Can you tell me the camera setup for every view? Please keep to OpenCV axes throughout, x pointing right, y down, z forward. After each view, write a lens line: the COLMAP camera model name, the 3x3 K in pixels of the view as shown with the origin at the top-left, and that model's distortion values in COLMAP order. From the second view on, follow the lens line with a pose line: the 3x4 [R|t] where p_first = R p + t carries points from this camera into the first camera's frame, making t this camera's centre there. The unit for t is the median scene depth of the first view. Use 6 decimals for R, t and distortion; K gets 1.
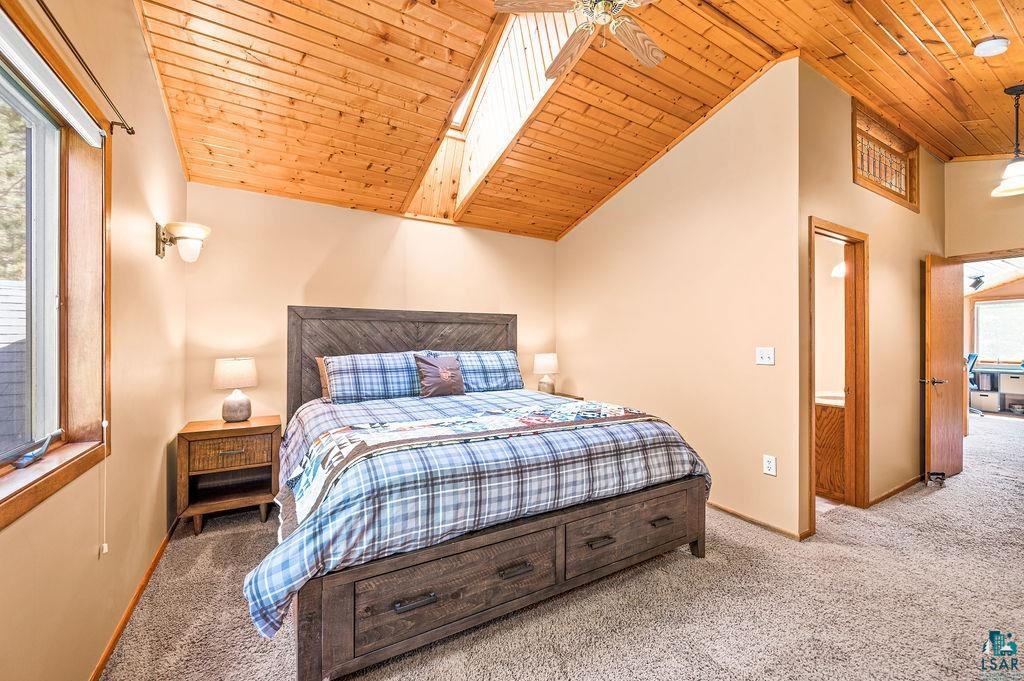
lens RADIAL K [[402.8, 0, 509.7], [0, 402.8, 340.6], [0, 0, 1]] dist [-0.002073, 0.000129]
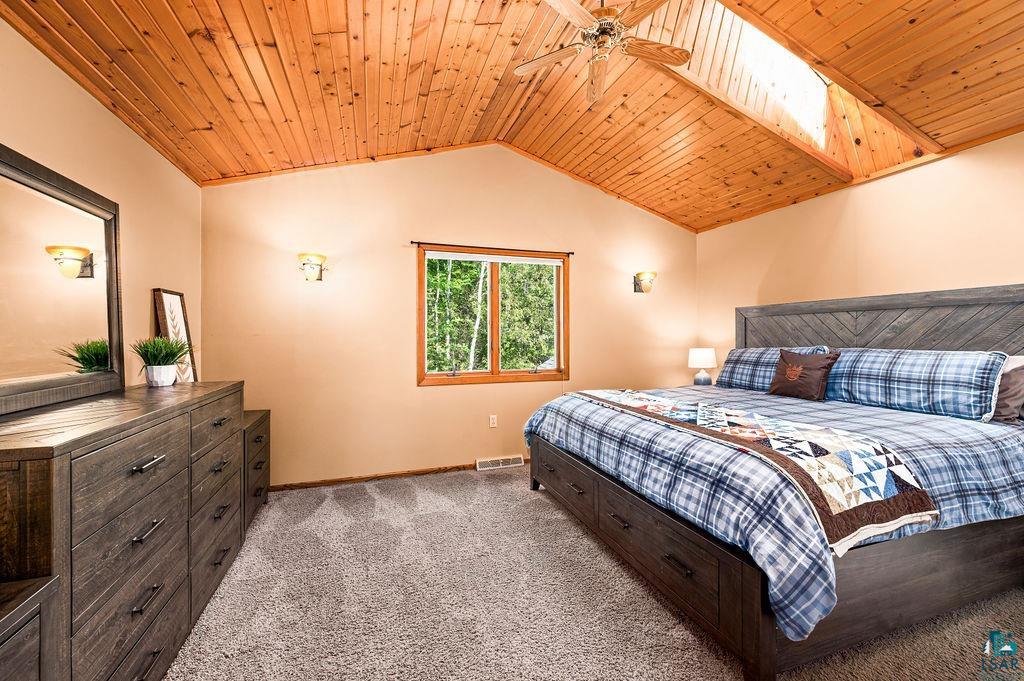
lens RADIAL K [[402.8, 0, 516.1], [0, 402.8, 337.8], [0, 0, 1]] dist [-0.002073, 0.000129]
pose [[-0.185263, -0.000735, -0.982689, 1.094700], [0.004018, 0.999991, -0.001506, 0.007498], [0.982681, -0.004228, -0.185258, 0.762148]]
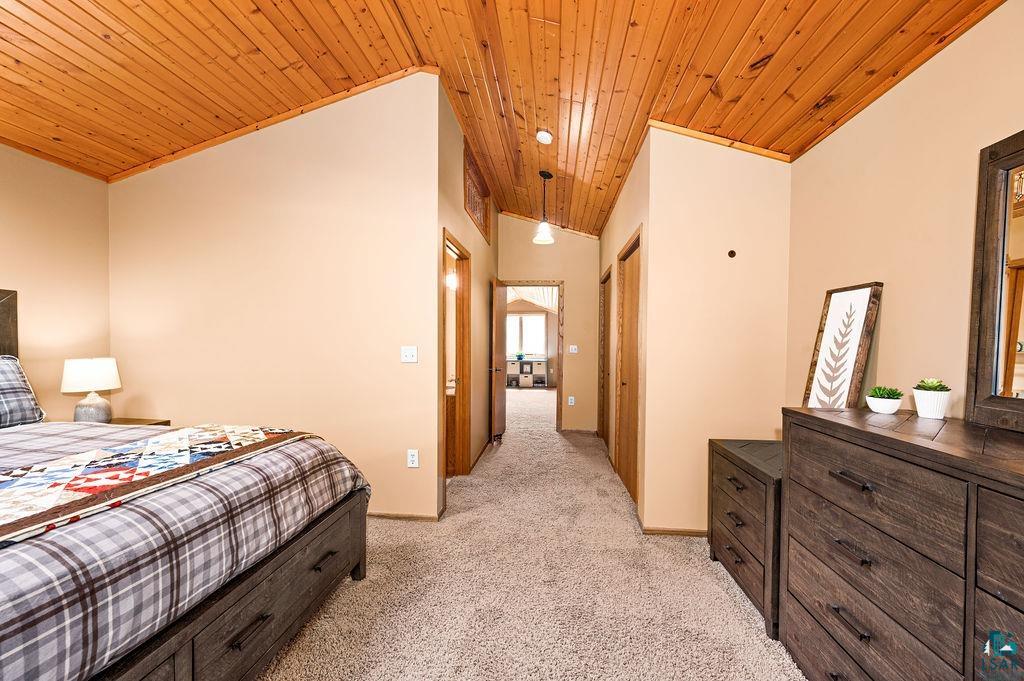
lens RADIAL K [[402.8, 0, 511.6], [0, 402.8, 350.3], [0, 0, 1]] dist [-0.002073, 0.000129]
pose [[0.593857, -0.016744, 0.804396, -0.044298], [-0.004859, 0.999691, 0.024397, 0.001133], [-0.804556, -0.018397, 0.593592, 0.199868]]
